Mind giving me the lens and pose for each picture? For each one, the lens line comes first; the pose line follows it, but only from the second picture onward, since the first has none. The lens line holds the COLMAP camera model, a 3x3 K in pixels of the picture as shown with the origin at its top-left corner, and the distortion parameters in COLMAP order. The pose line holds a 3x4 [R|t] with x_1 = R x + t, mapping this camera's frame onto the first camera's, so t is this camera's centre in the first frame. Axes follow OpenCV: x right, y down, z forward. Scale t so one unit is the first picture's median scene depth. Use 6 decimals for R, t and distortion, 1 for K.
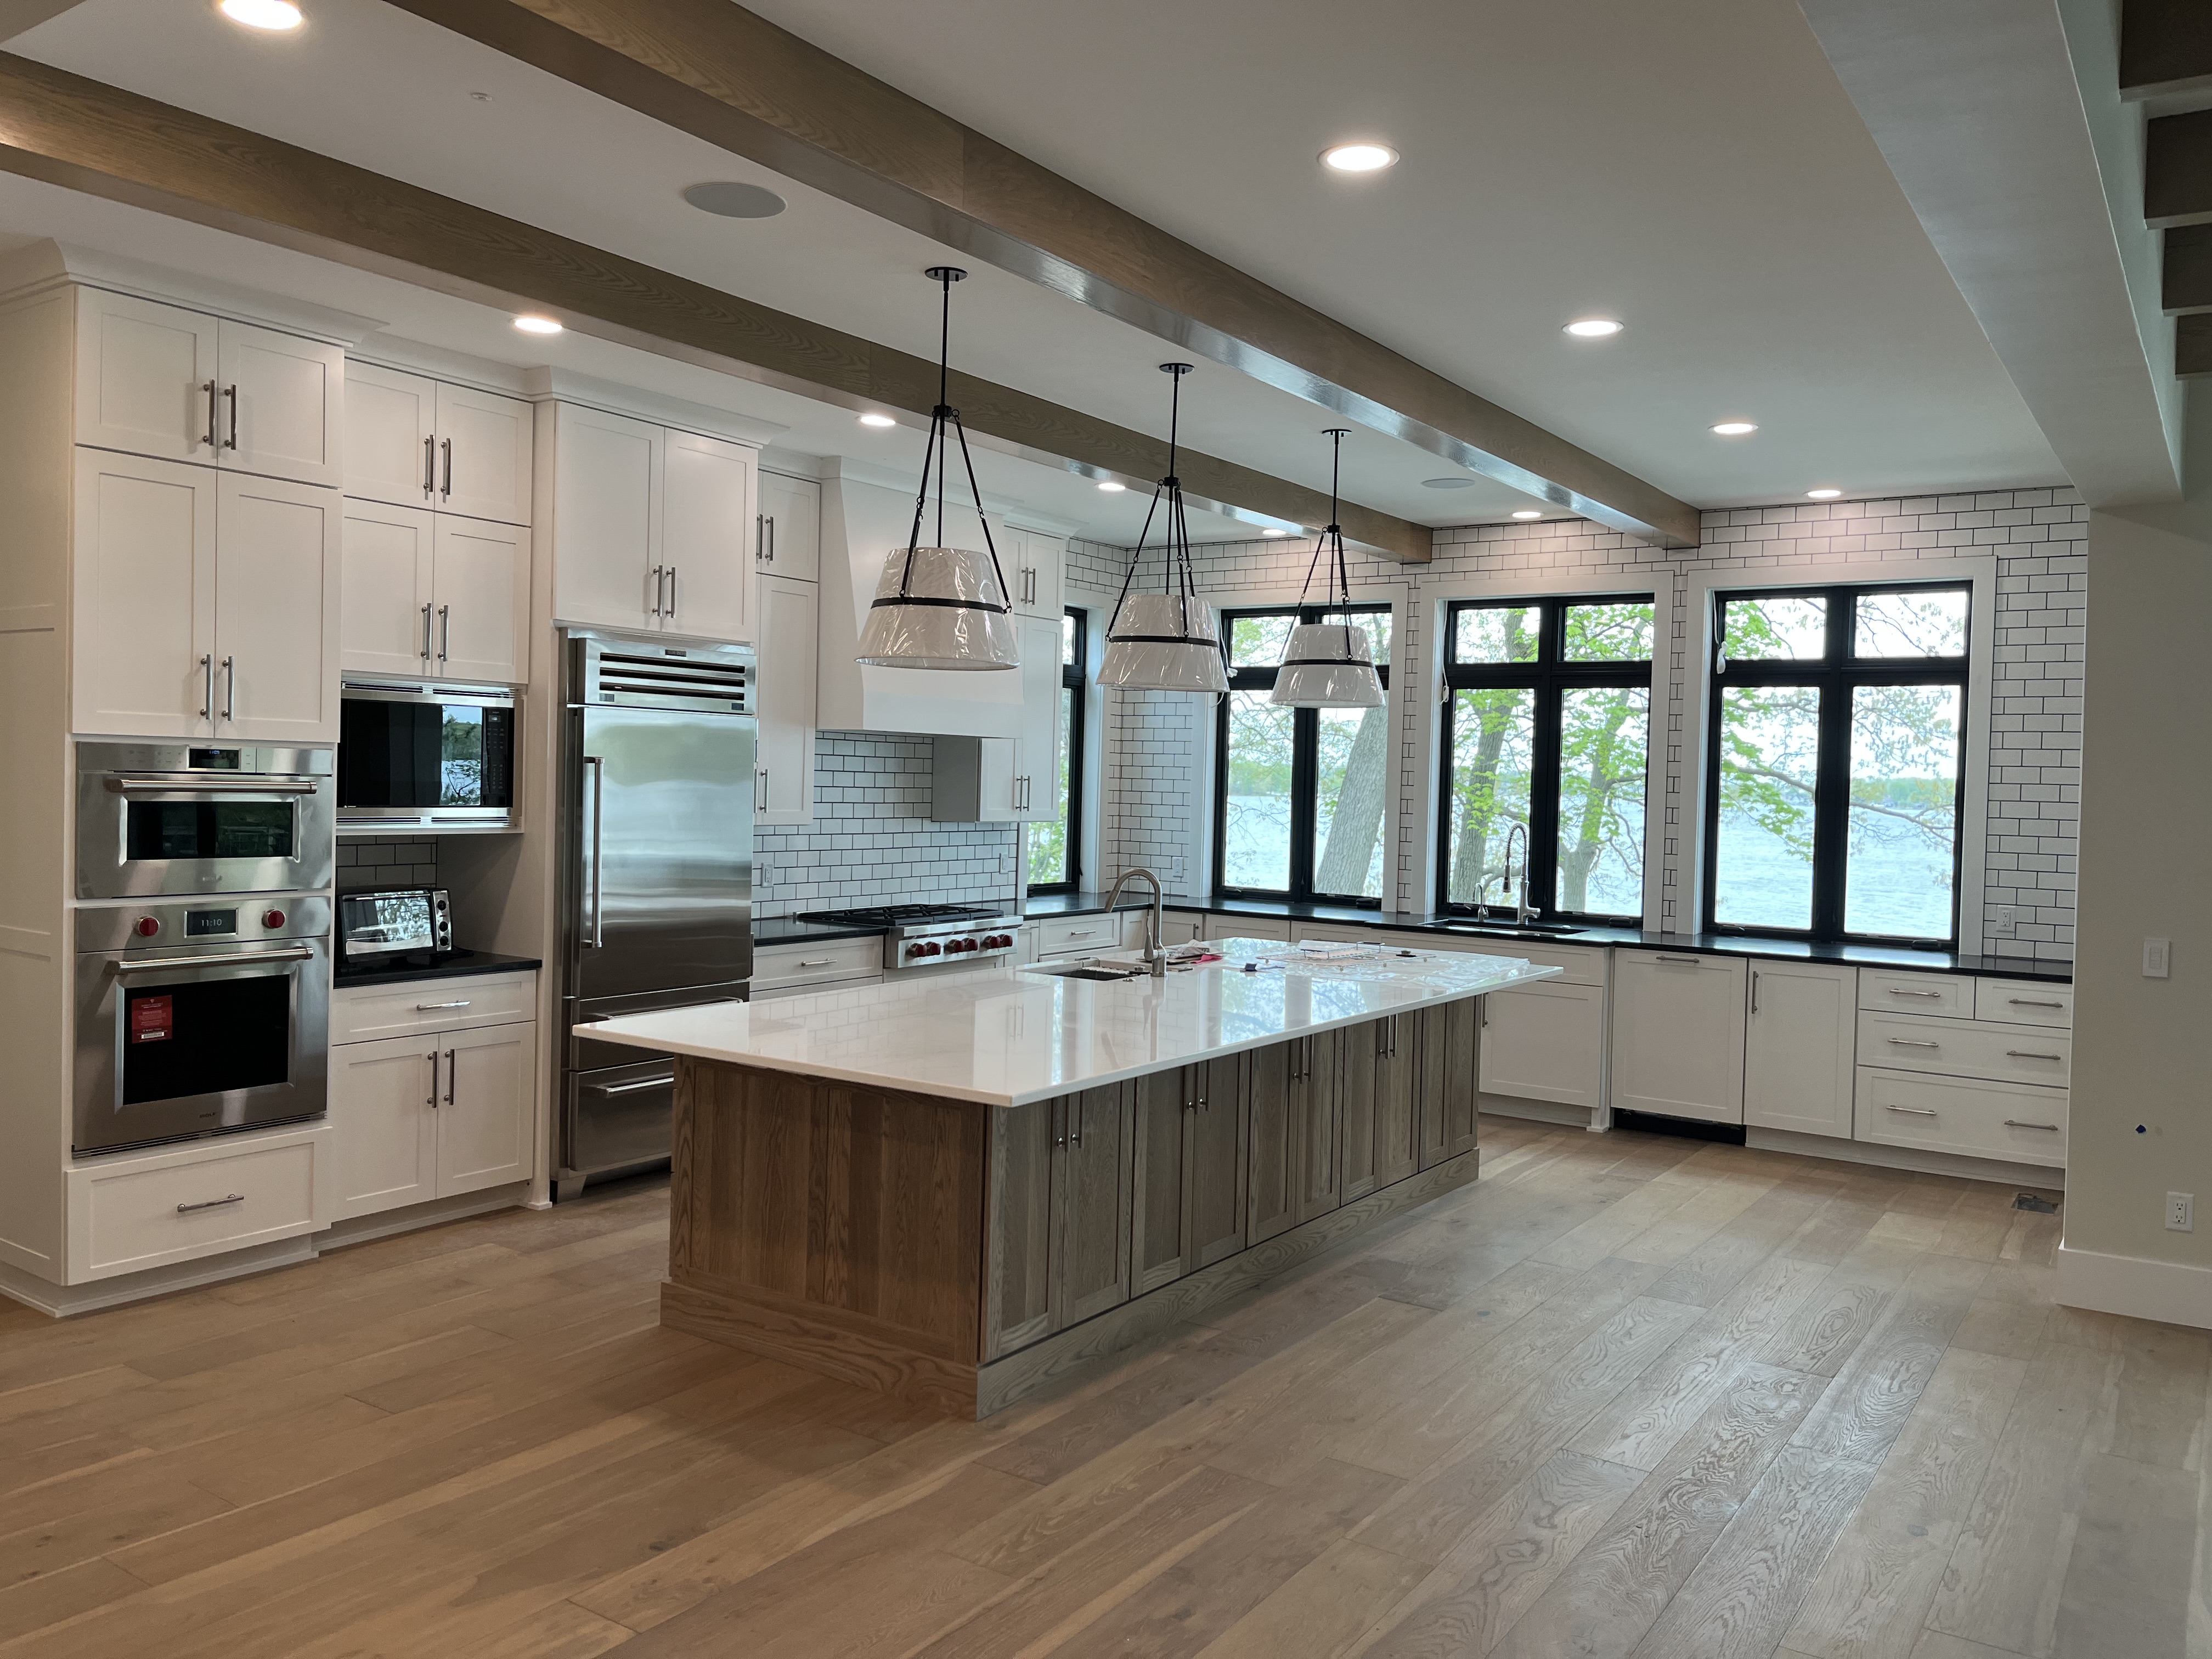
lens RADIAL K [[1675.1, 0, 1103.0], [0, 1675.1, 799.5], [0, 0, 1]] dist [0.077120, -0.103992]
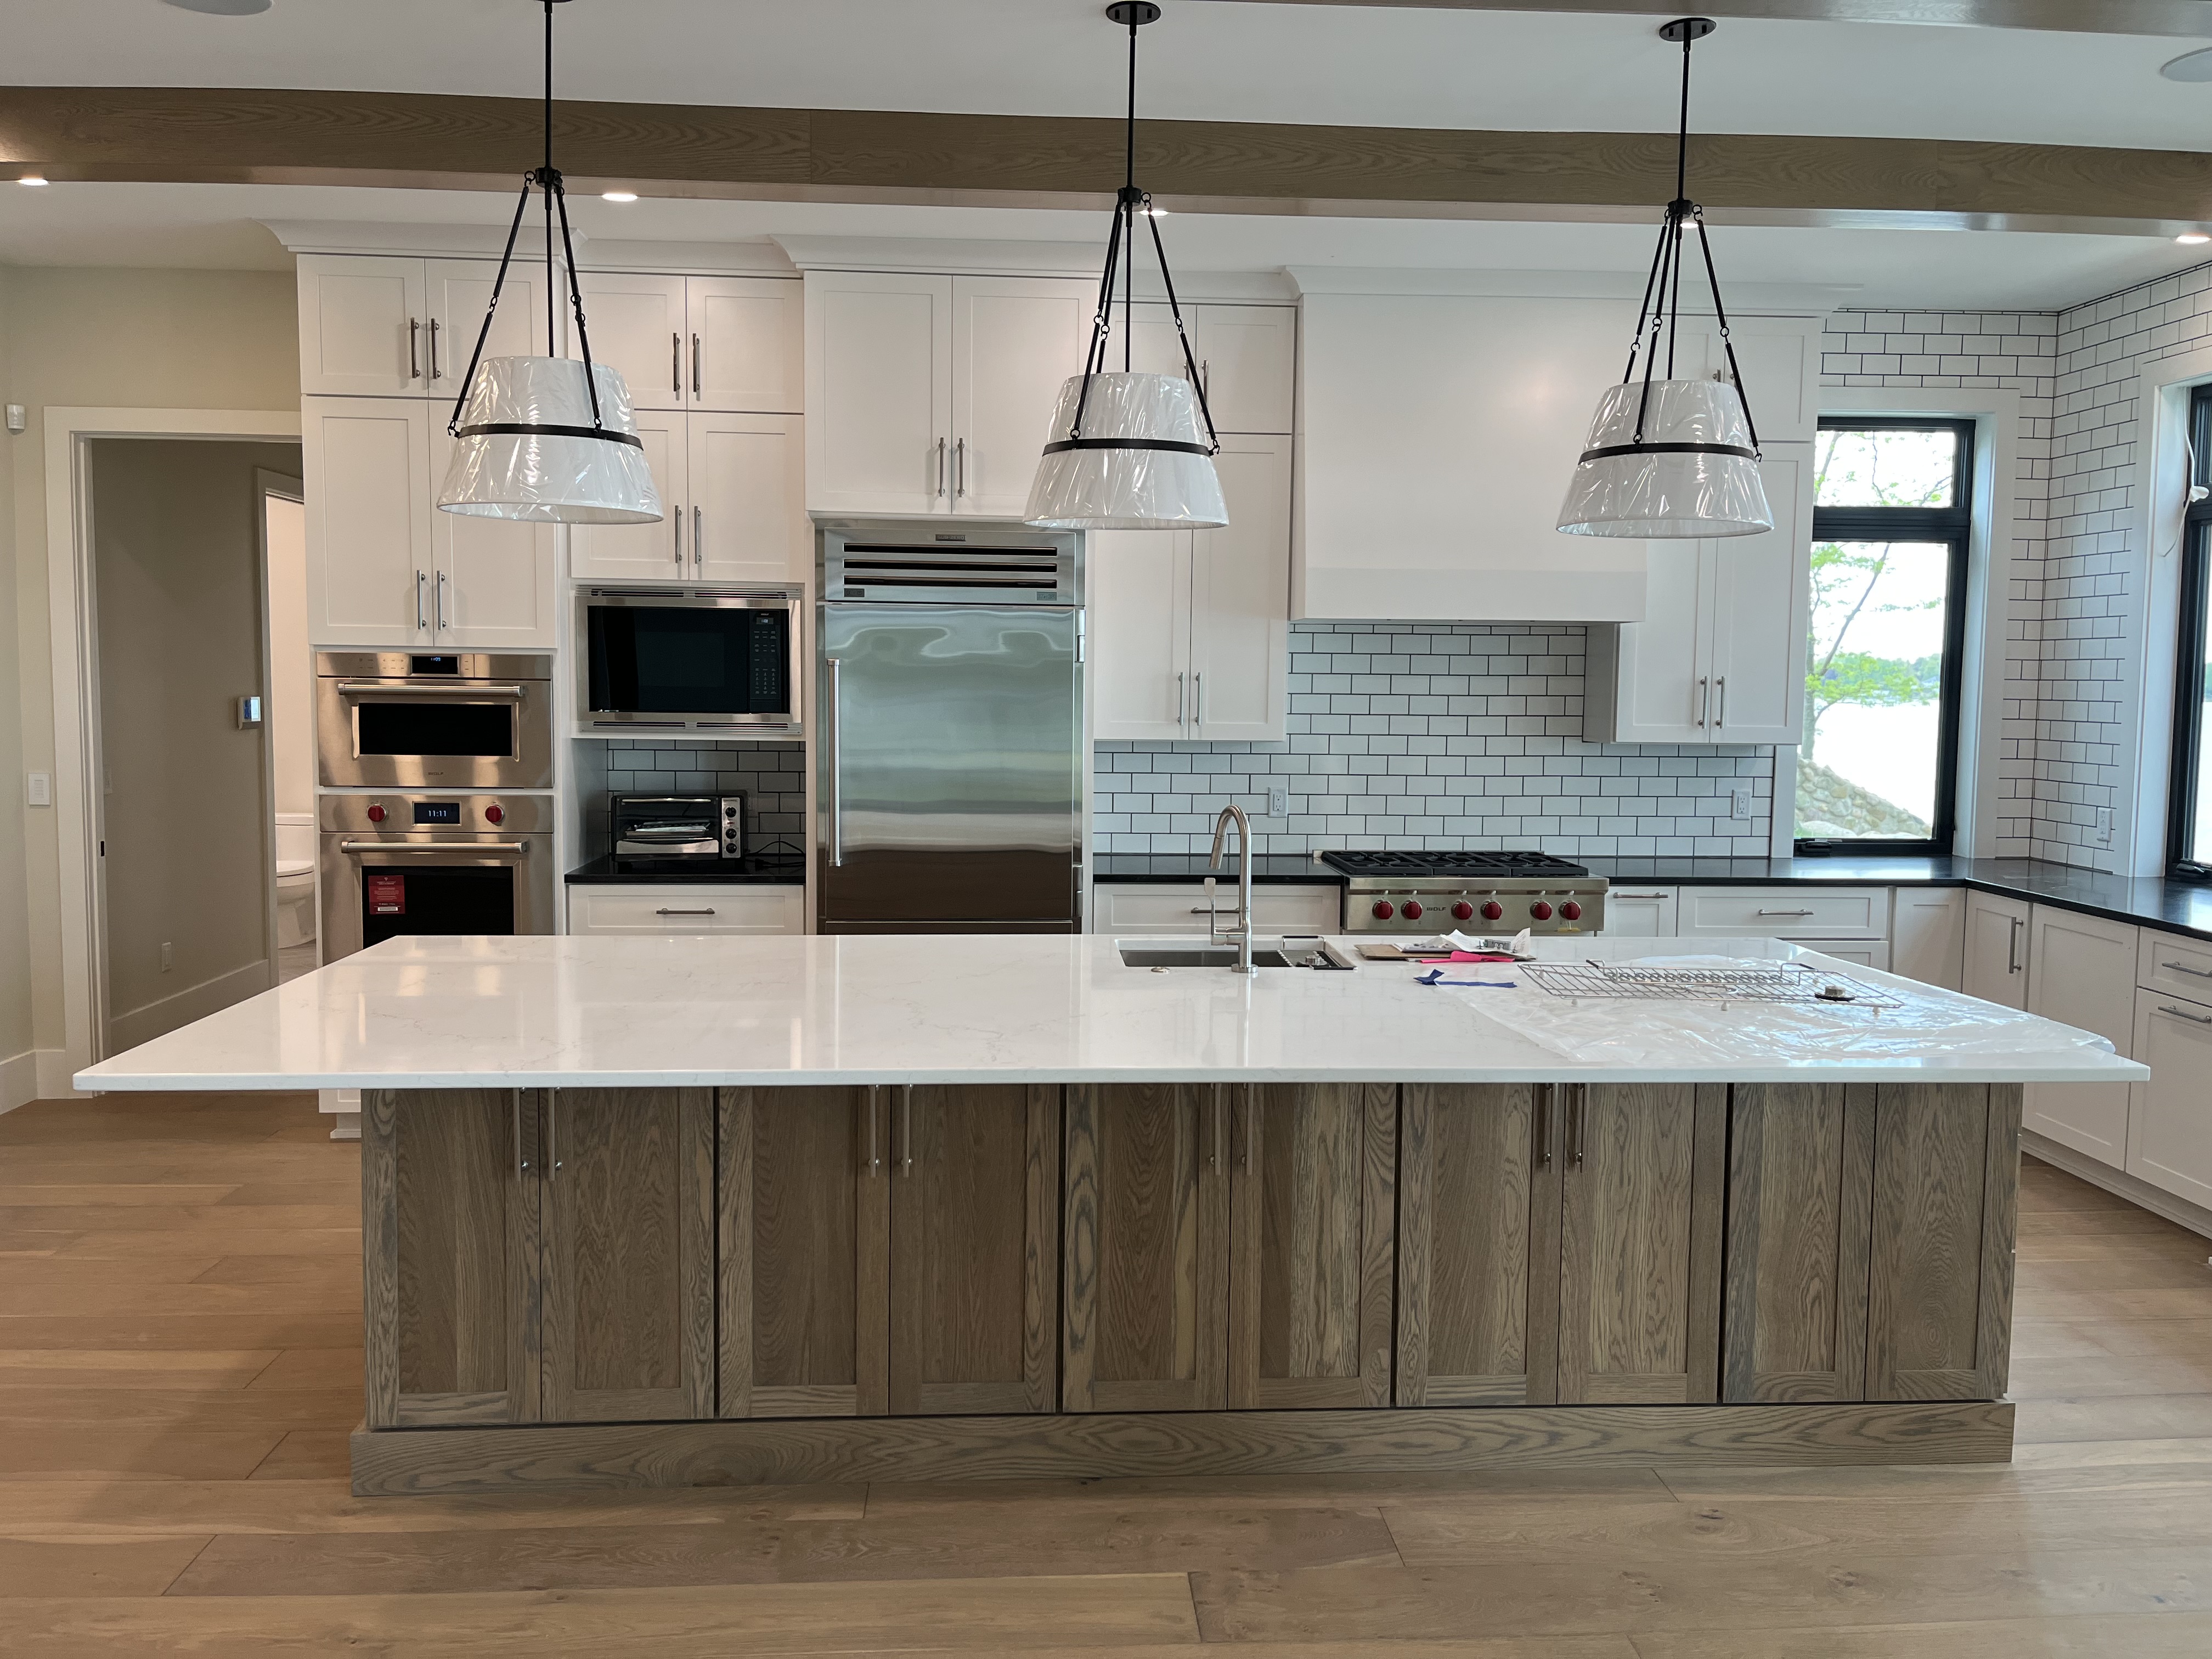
lens RADIAL K [[1675.1, 0, 1103.0], [0, 1675.1, 799.5], [0, 0, 1]] dist [0.077120, -0.103992]
pose [[0.614313, 0.038376, -0.788129, 0.536257], [-0.005647, 0.999005, 0.044243, 0.010527], [0.789043, -0.022729, 0.613918, 0.584494]]
